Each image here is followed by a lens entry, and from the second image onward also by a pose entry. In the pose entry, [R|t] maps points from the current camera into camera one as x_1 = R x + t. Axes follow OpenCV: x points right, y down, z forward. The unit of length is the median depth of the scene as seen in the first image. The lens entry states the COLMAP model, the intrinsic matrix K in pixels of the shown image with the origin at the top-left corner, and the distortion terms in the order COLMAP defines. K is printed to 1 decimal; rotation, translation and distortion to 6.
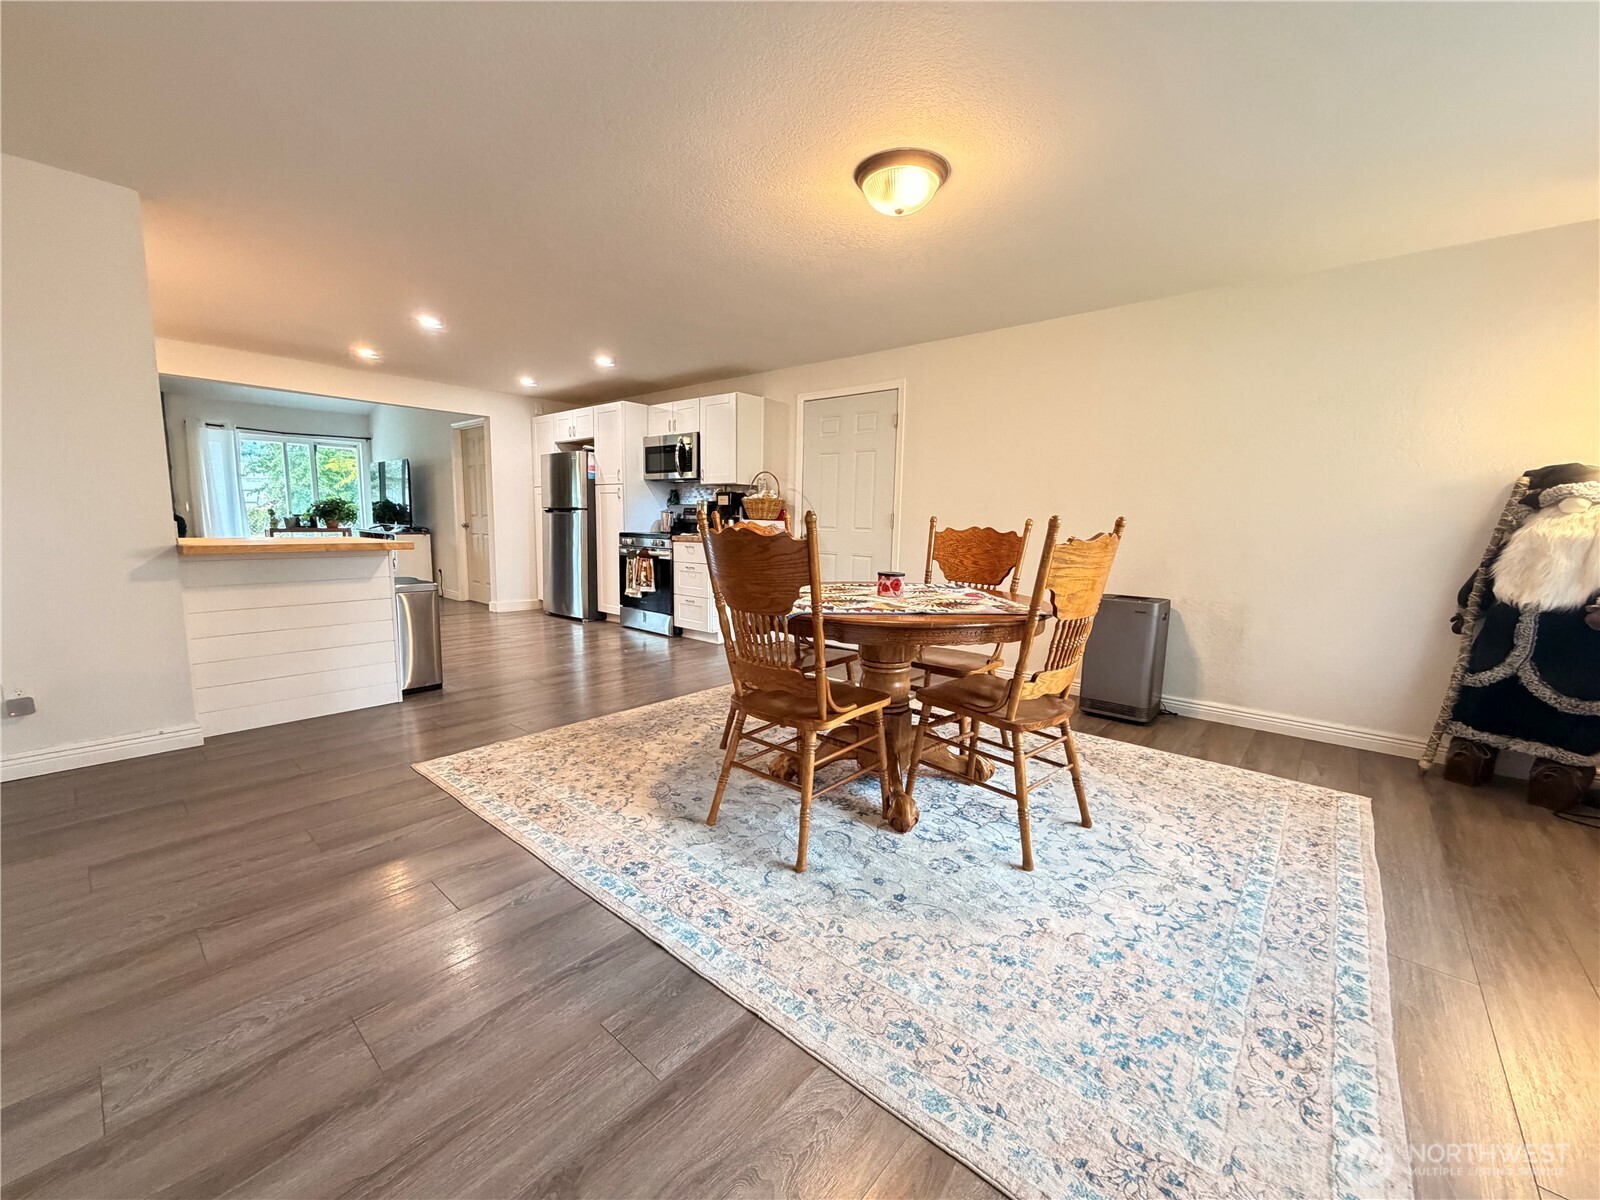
lens RADIAL K [[642.1, 0, 793.2], [0, 642.1, 597.7], [0, 0, 1]] dist [0.000219, -0.000017]
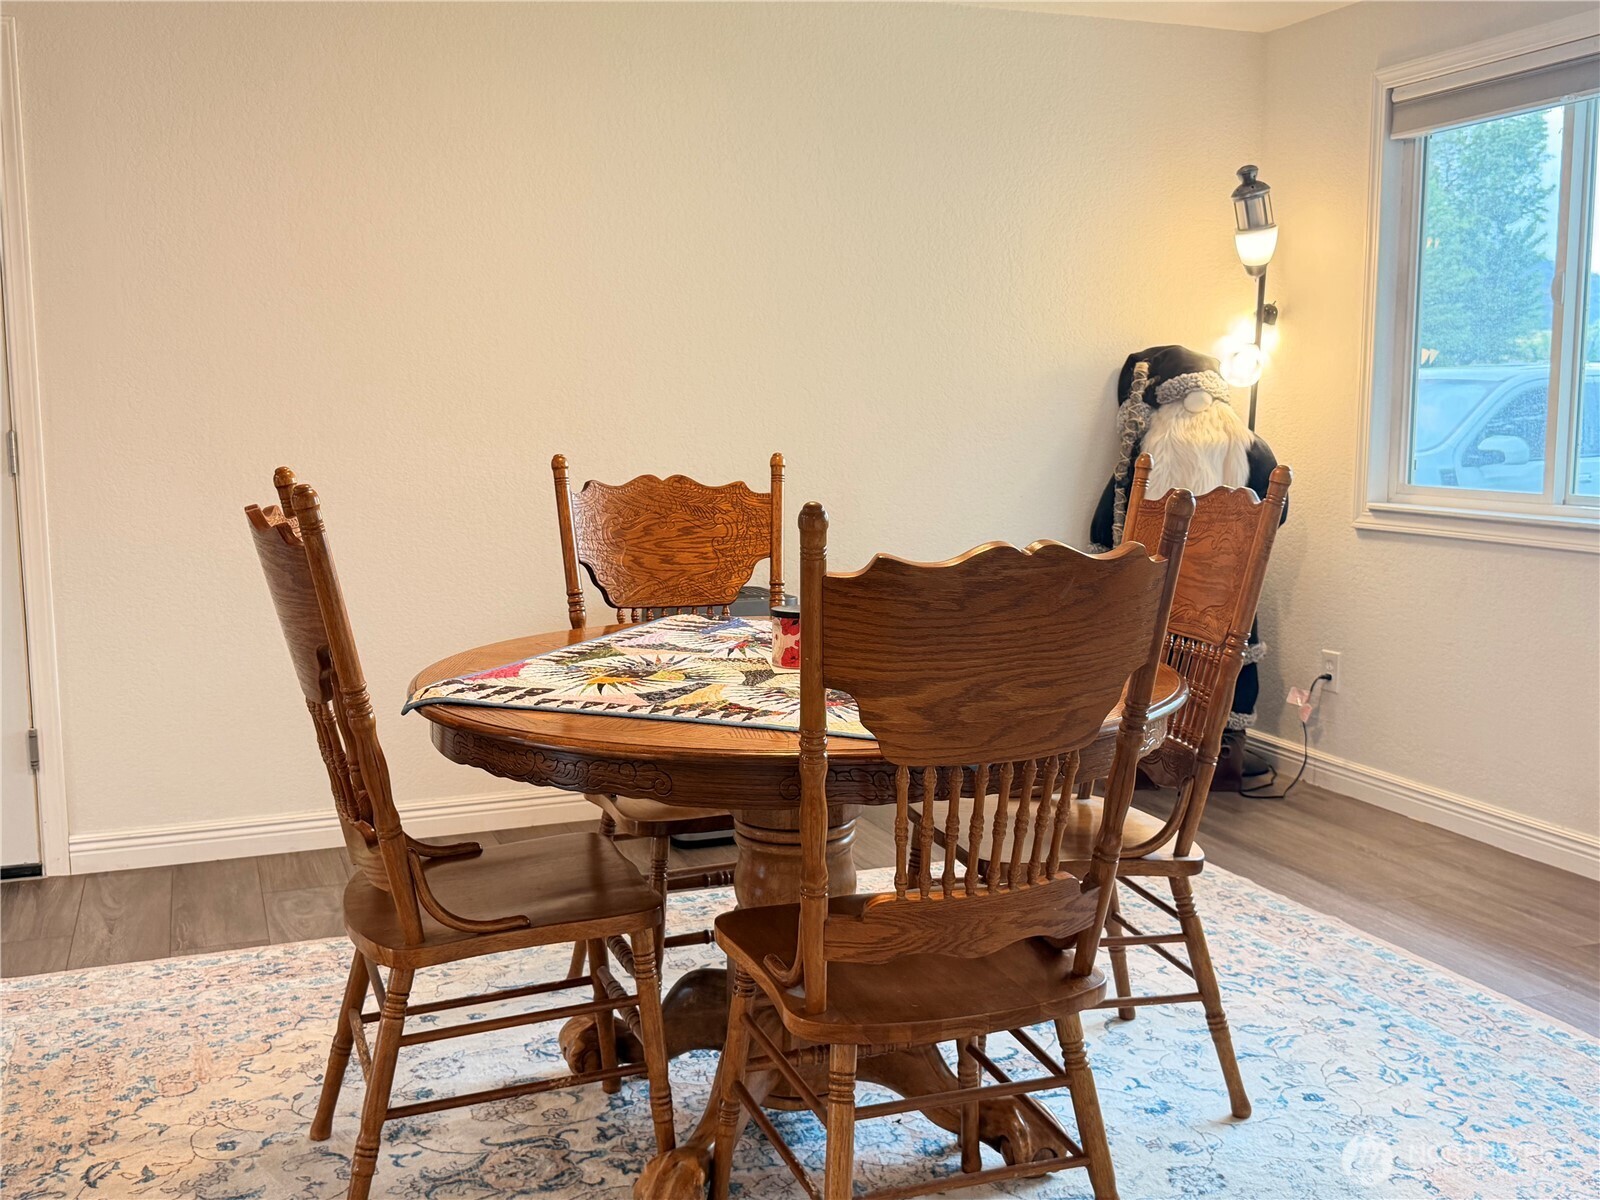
lens RADIAL K [[1586.3, 0, 800.0], [0, 1586.3, 600.0], [0, 0, 1]] dist [0.195502, -0.446299]
pose [[0.468995, -0.132568, 0.873195, -0.487402], [0.126222, 0.988583, 0.082293, -0.084165], [-0.874135, 0.071621, 0.480374, 0.335882]]
